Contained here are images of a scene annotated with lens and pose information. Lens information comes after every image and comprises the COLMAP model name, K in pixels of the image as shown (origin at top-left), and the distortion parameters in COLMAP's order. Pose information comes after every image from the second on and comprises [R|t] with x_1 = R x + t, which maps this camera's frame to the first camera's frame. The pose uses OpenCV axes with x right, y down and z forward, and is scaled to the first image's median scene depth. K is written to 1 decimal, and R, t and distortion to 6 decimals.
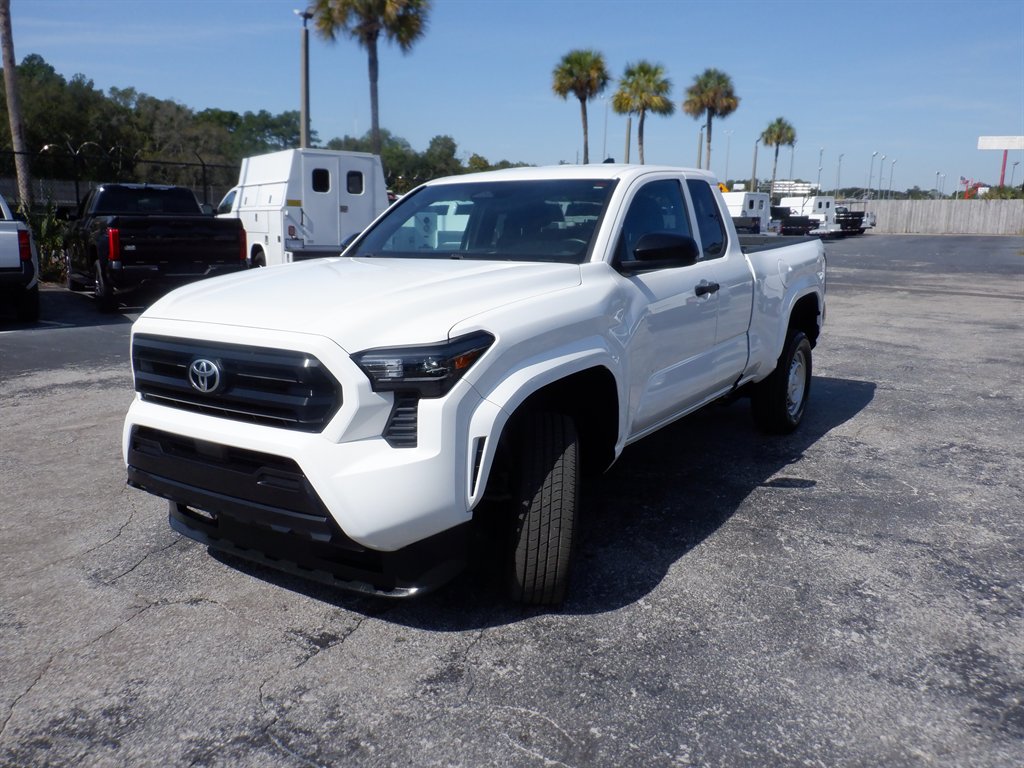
lens RADIAL K [[847.4, 0, 517.1], [0, 847.4, 366.0], [0, 0, 1]] dist [-0.007099, -0.014577]
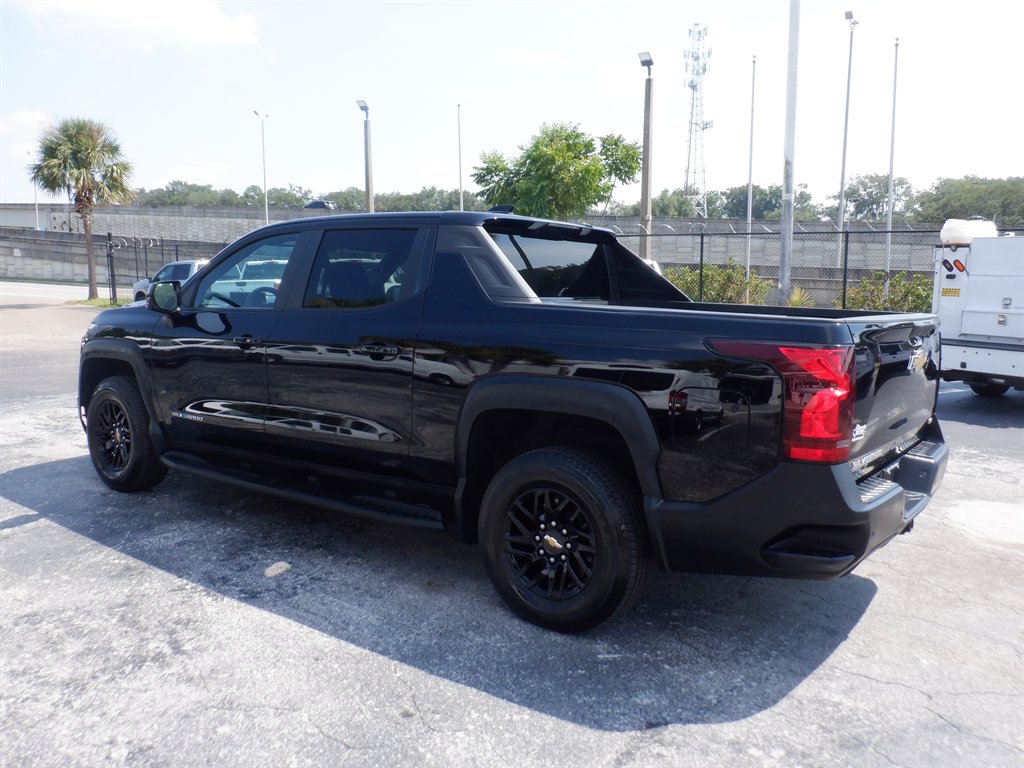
lens RADIAL K [[833.3, 0, 512.0], [0, 833.3, 384.0], [0, 0, 1]] dist [-0.010499, -0.005543]
pose [[-0.105548, 0.113836, -0.987877, 0.286186], [-0.191441, 0.972517, 0.132520, -0.058695], [0.975813, 0.203107, -0.080854, 0.336661]]
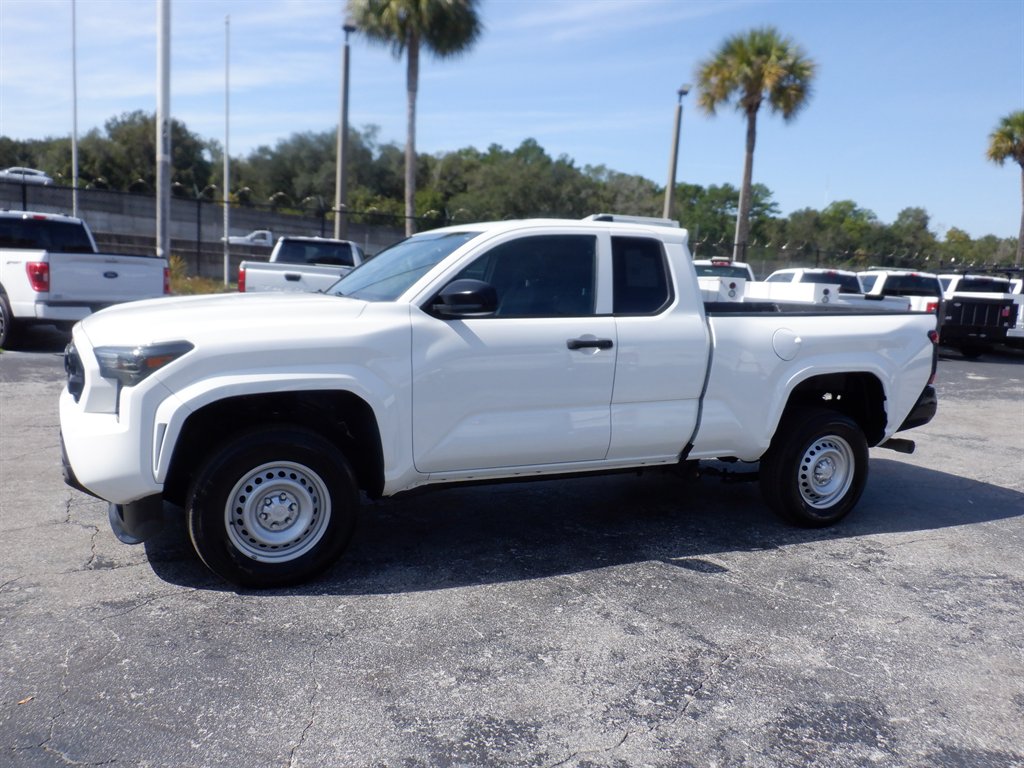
lens RADIAL K [[836.8, 0, 513.7], [0, 836.8, 386.1], [0, 0, 1]] dist [-0.016793, 0.003335]
pose [[0.858249, 0.104902, -0.502398, 0.134717], [-0.132444, 0.991002, -0.019331, -0.002350], [0.495849, 0.083130, 0.864421, 0.022823]]
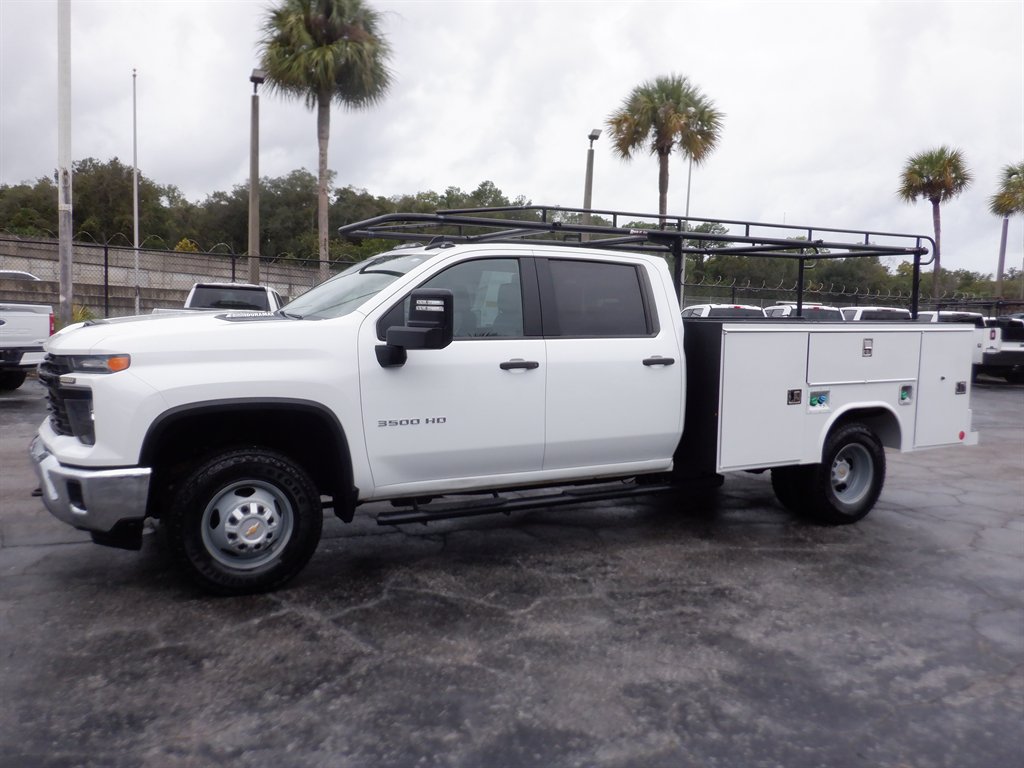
lens RADIAL K [[834.4, 0, 512.0], [0, 834.4, 384.0], [0, 0, 1]] dist [-0.016278, -0.008538]
pose [[0.876189, 0.062853, -0.477852, 0.198513], [-0.110305, 0.991296, -0.071869, -0.007079], [0.469176, 0.115680, 0.875495, 0.038085]]
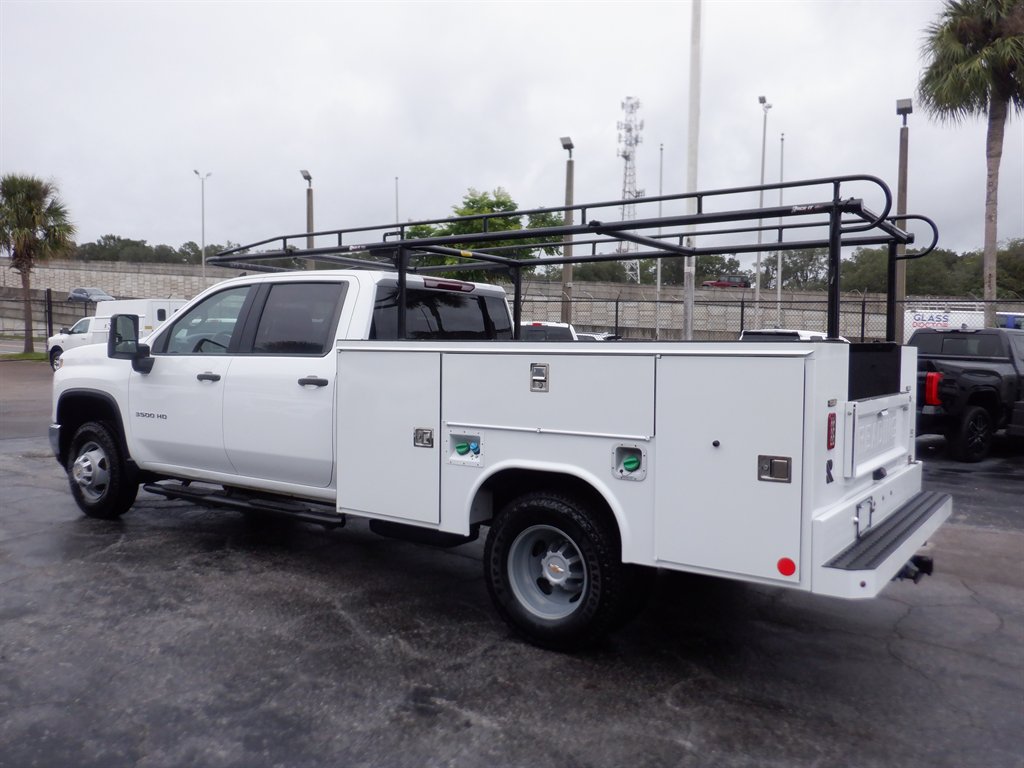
lens RADIAL K [[834.4, 0, 509.1], [0, 834.4, 384.9], [0, 0, 1]] dist [-0.007123, -0.006654]
pose [[-0.034699, 0.043135, -0.998466, 0.359053], [-0.204047, 0.977717, 0.049330, -0.061203], [0.978346, 0.205446, -0.025125, 0.351325]]
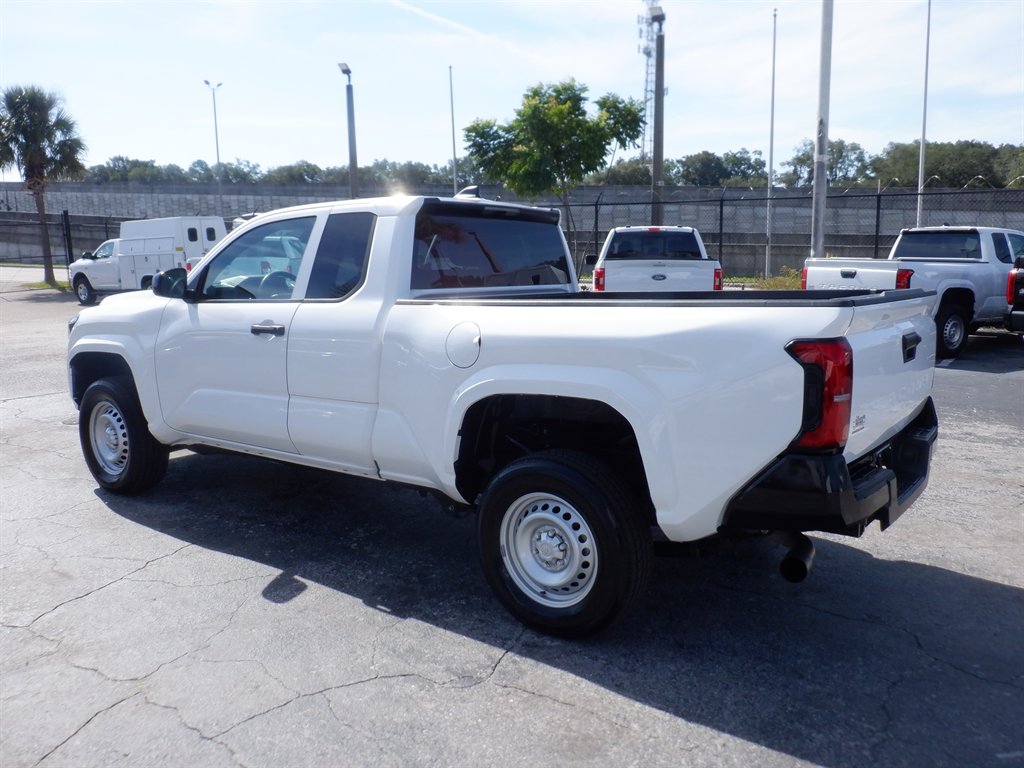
lens RADIAL K [[839.8, 0, 512.4], [0, 839.8, 379.7], [0, 0, 1]] dist [-0.007461, -0.012469]
pose [[-0.052264, 0.141906, -0.988499, 0.244946], [-0.172819, 0.973632, 0.148909, -0.047768], [0.983566, 0.178614, -0.026361, 0.275451]]
